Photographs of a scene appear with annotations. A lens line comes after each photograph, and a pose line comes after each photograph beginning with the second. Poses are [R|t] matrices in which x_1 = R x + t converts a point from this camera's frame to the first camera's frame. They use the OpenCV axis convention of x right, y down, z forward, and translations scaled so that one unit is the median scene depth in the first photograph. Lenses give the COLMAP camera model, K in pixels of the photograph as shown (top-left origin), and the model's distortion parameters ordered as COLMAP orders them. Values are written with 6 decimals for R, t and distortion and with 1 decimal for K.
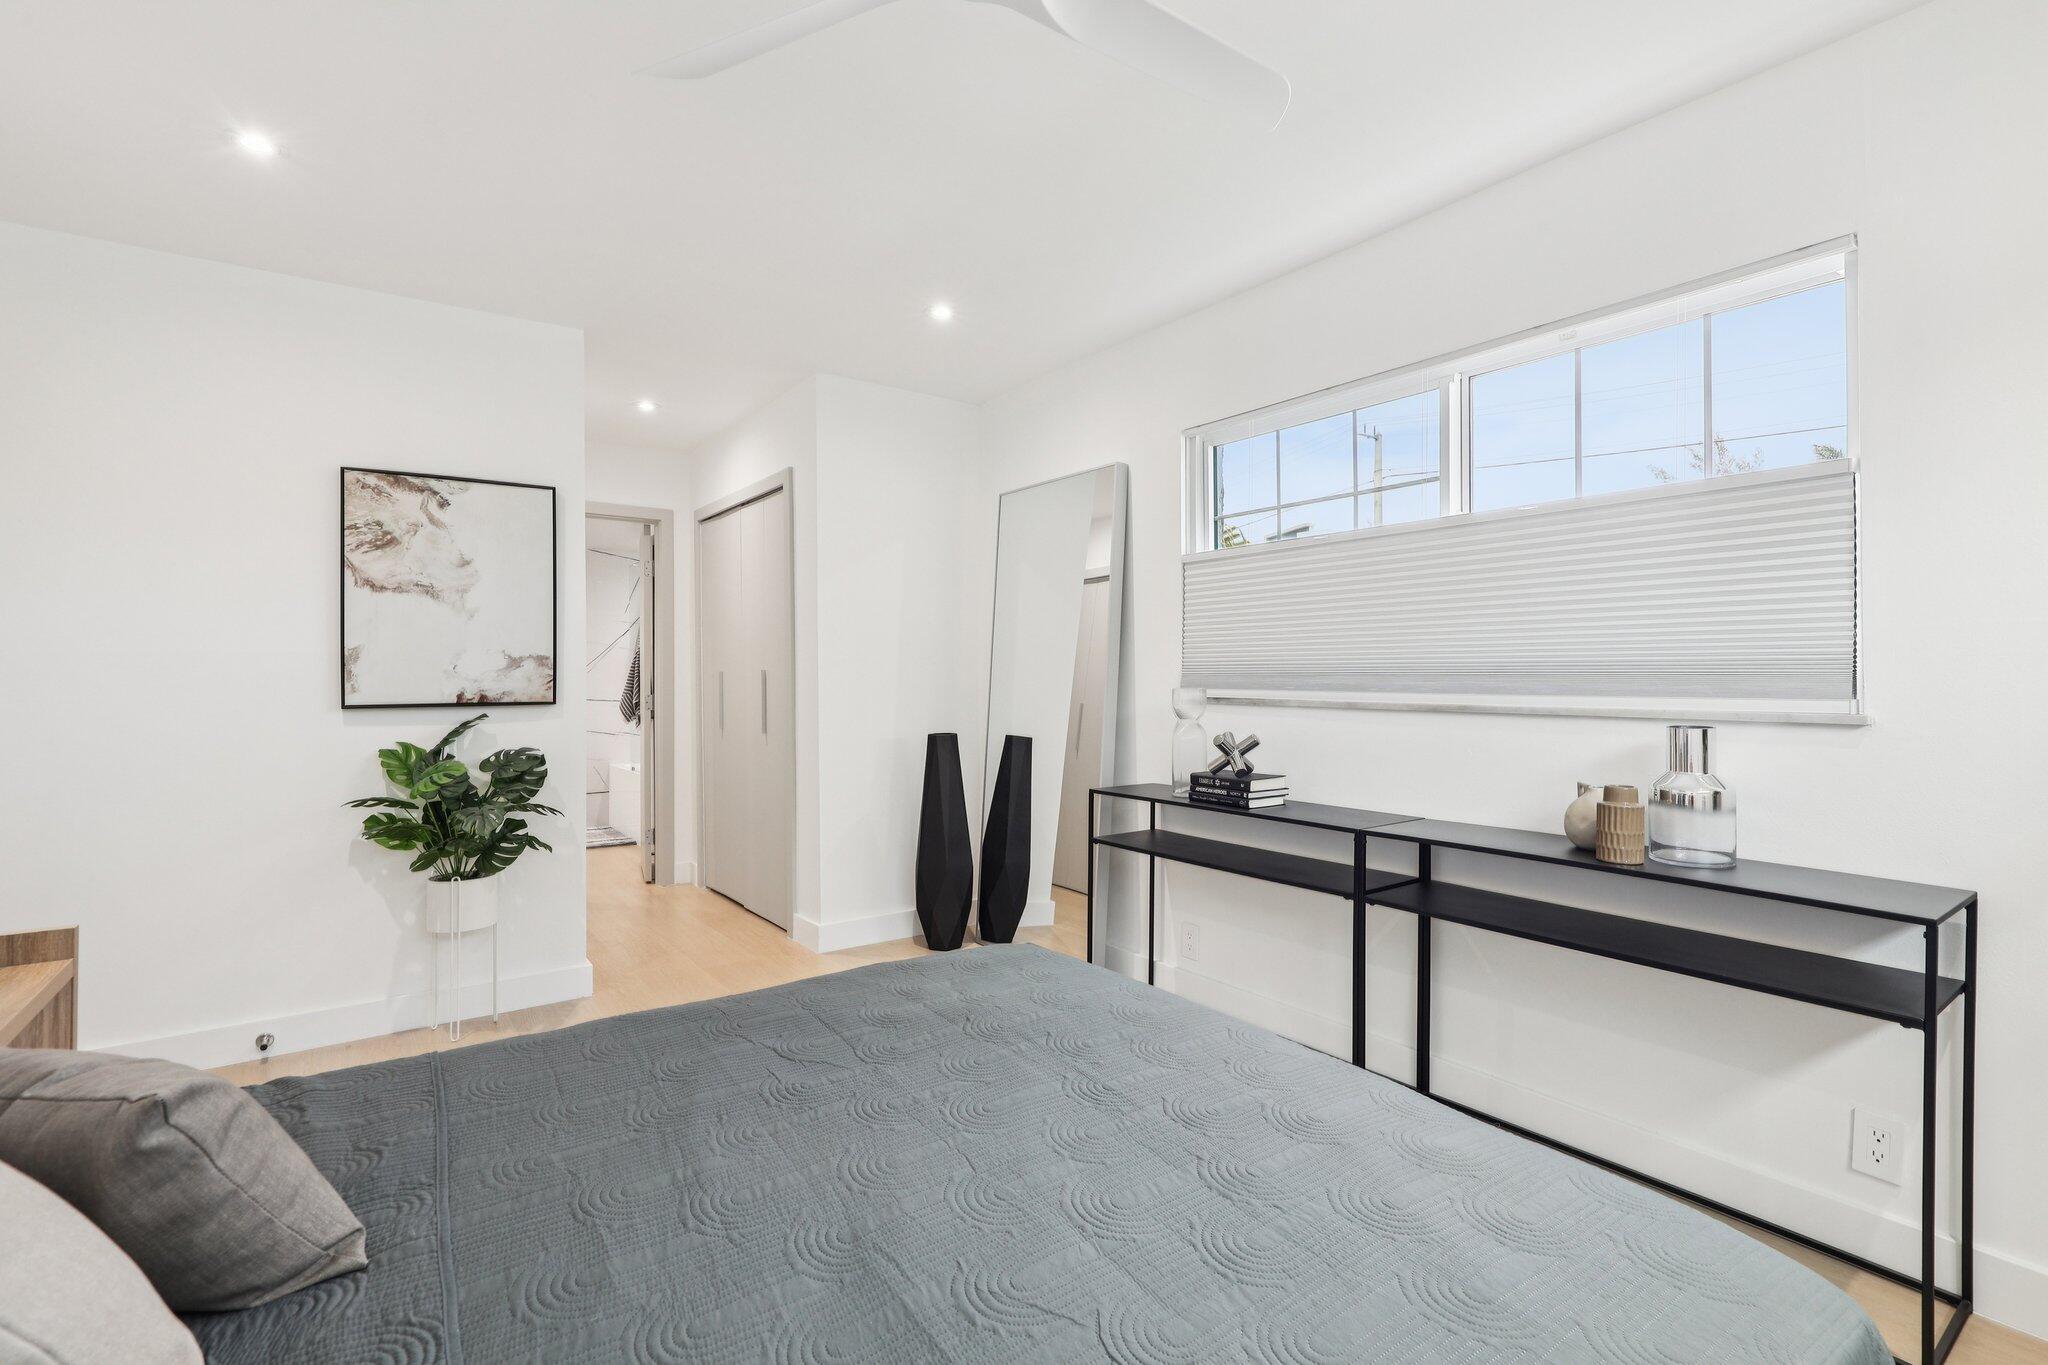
lens RADIAL K [[947.1, 0, 1021.7], [0, 947.1, 667.1], [0, 0, 1]] dist [0.003922, -0.001413]
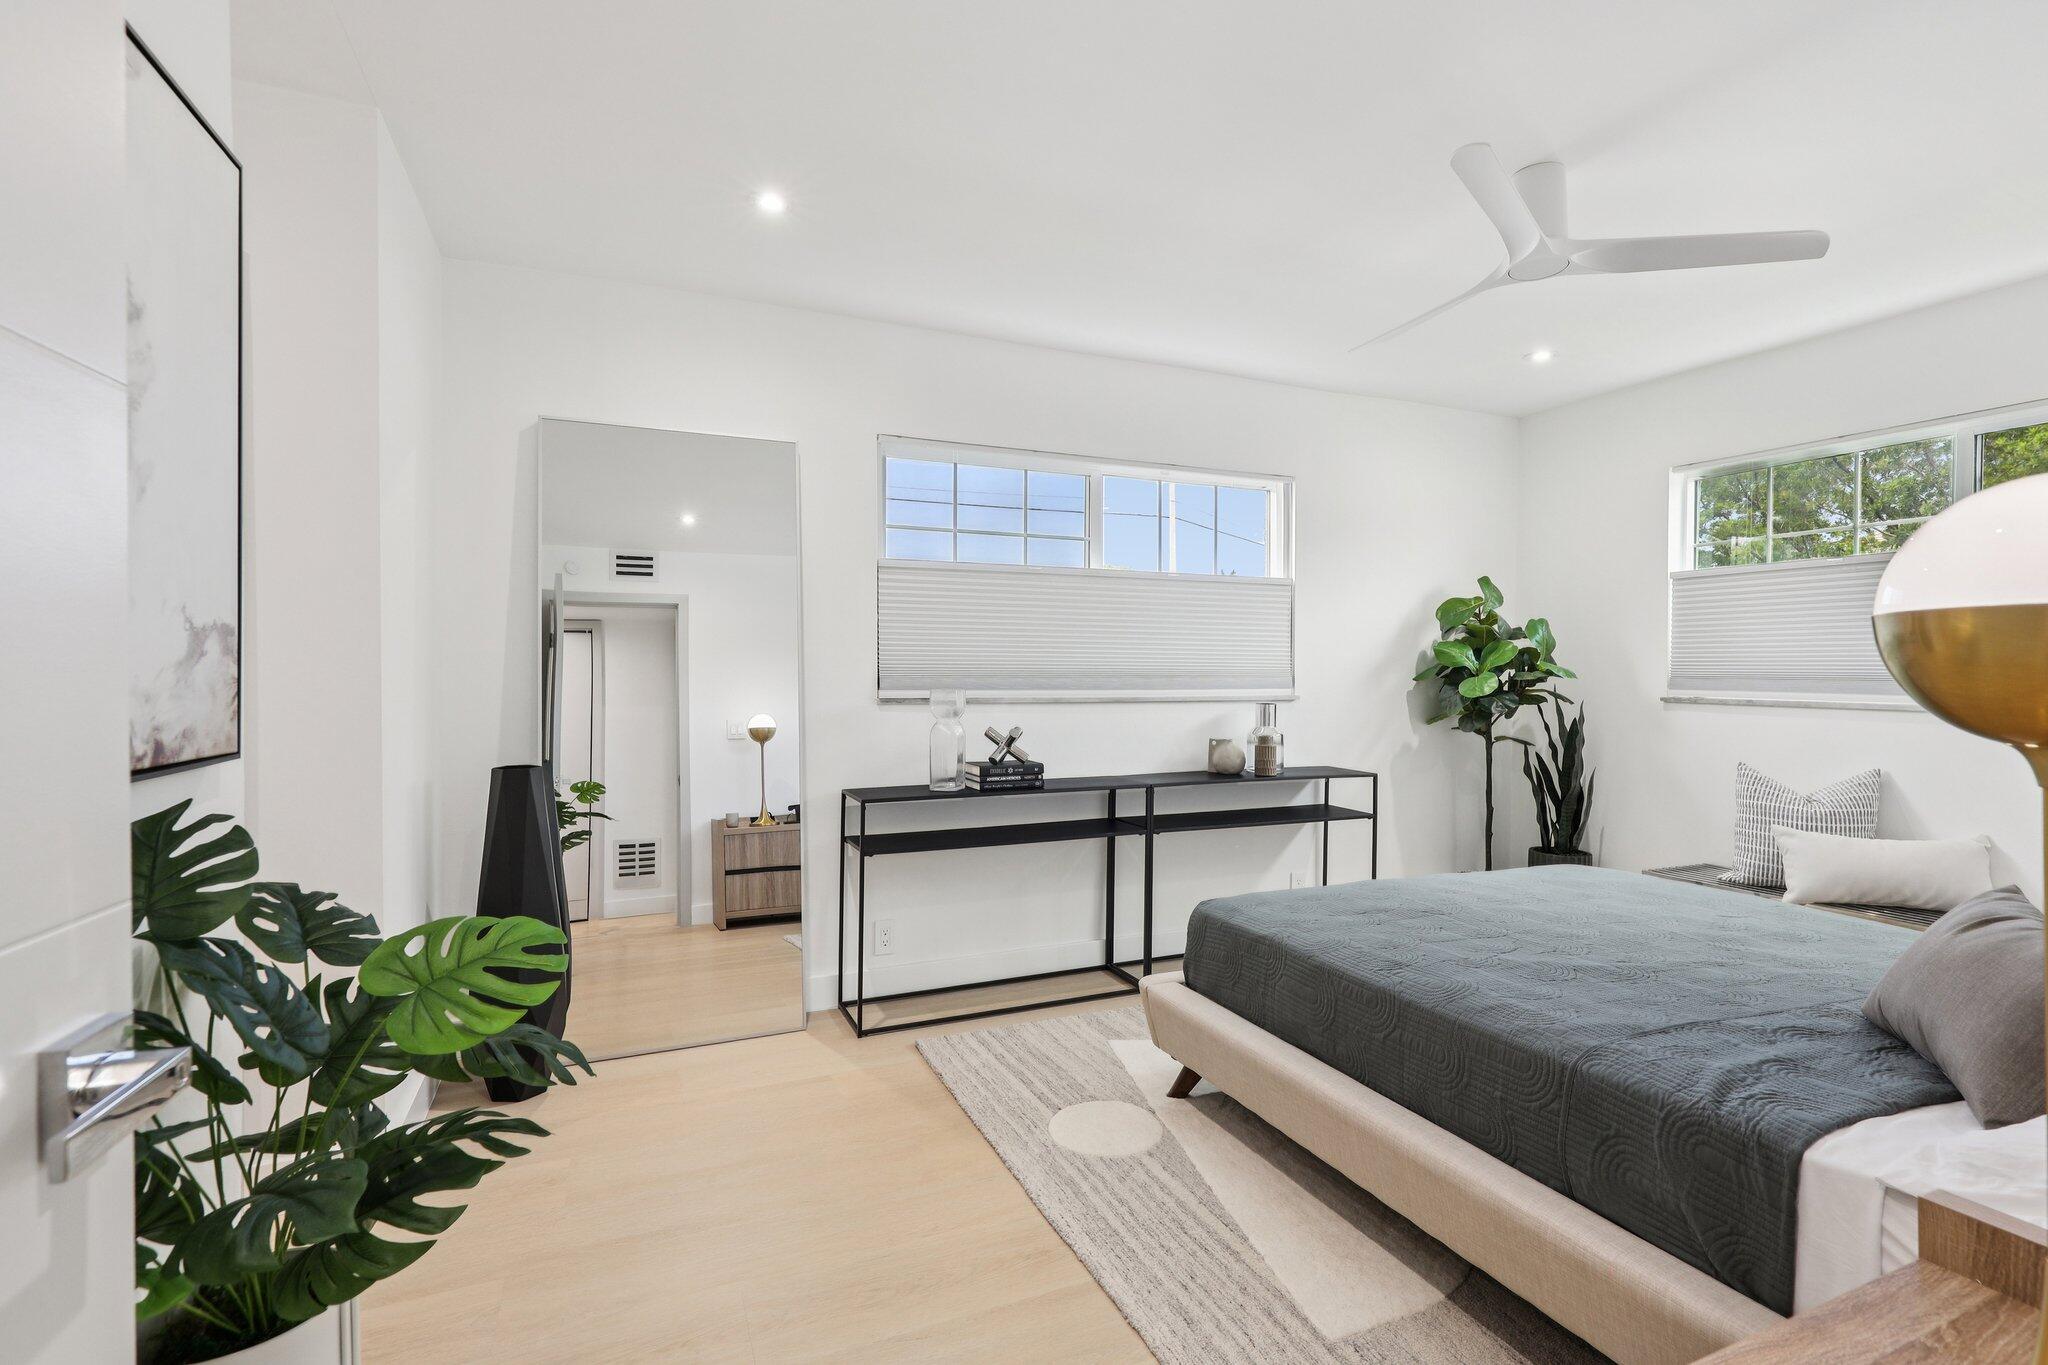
lens RADIAL K [[947.1, 0, 1038.0], [0, 947.1, 680.6], [0, 0, 1]] dist [0.003922, -0.001413]
pose [[0.204506, -0.004434, 0.978855, -0.849563], [-0.009286, 0.999936, 0.006469, 0.004151], [-0.978821, -0.010413, 0.204452, 0.675927]]
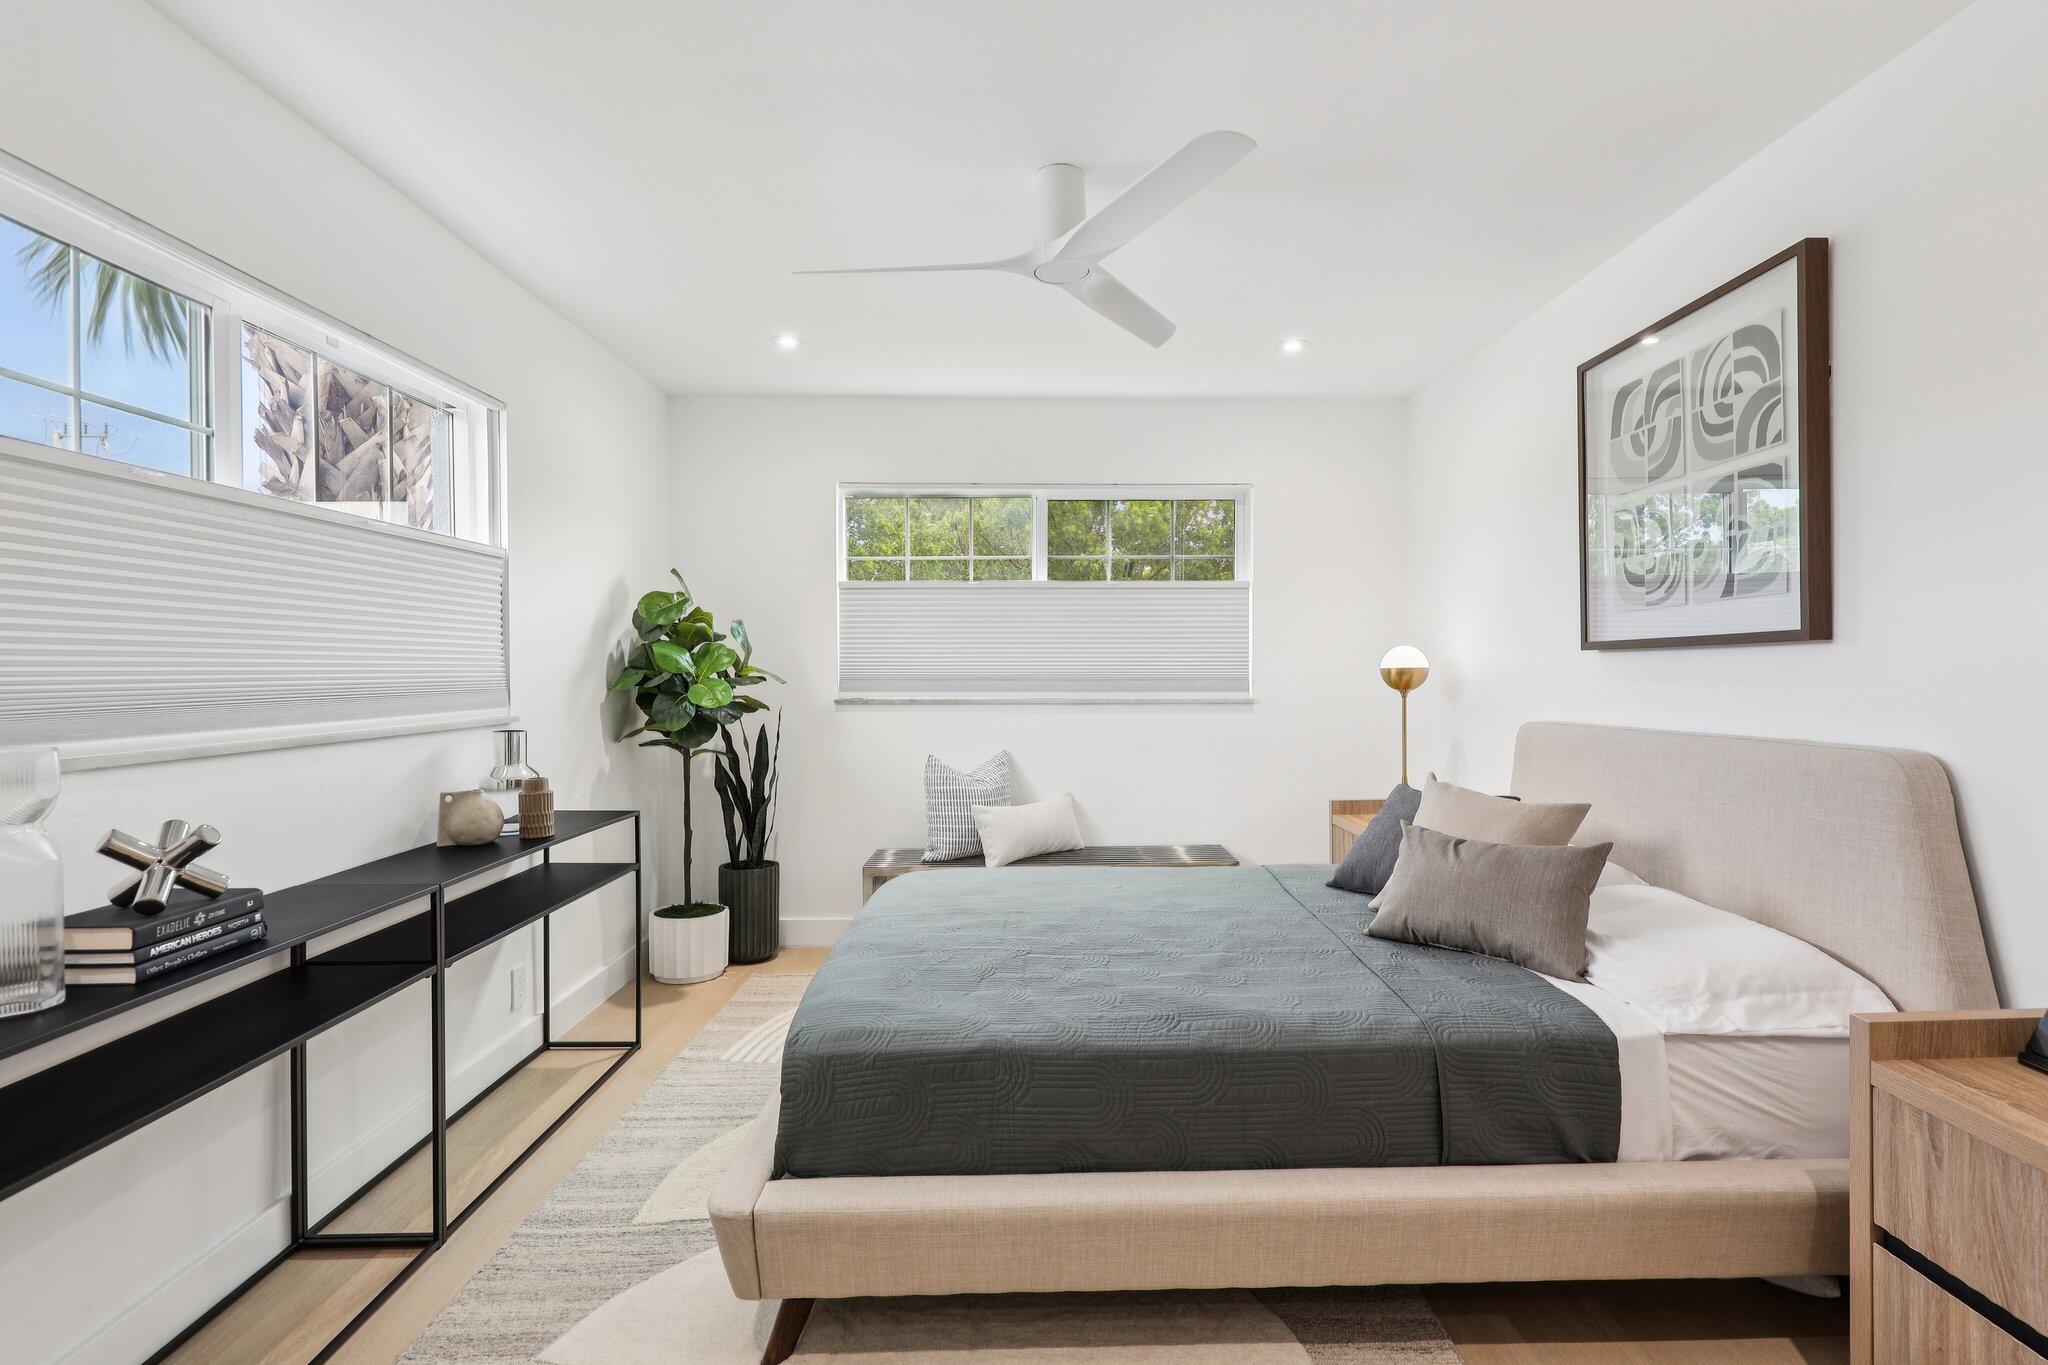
lens RADIAL K [[965.5, 0, 1040.1], [0, 965.5, 679.4], [0, 0, 1]] dist [0.001789, -0.000830]
pose [[-0.823187, 0.001502, 0.567769, -0.437313], [0.006381, 0.999958, 0.006606, -0.008810], [-0.567735, 0.009061, -0.823162, 1.083839]]
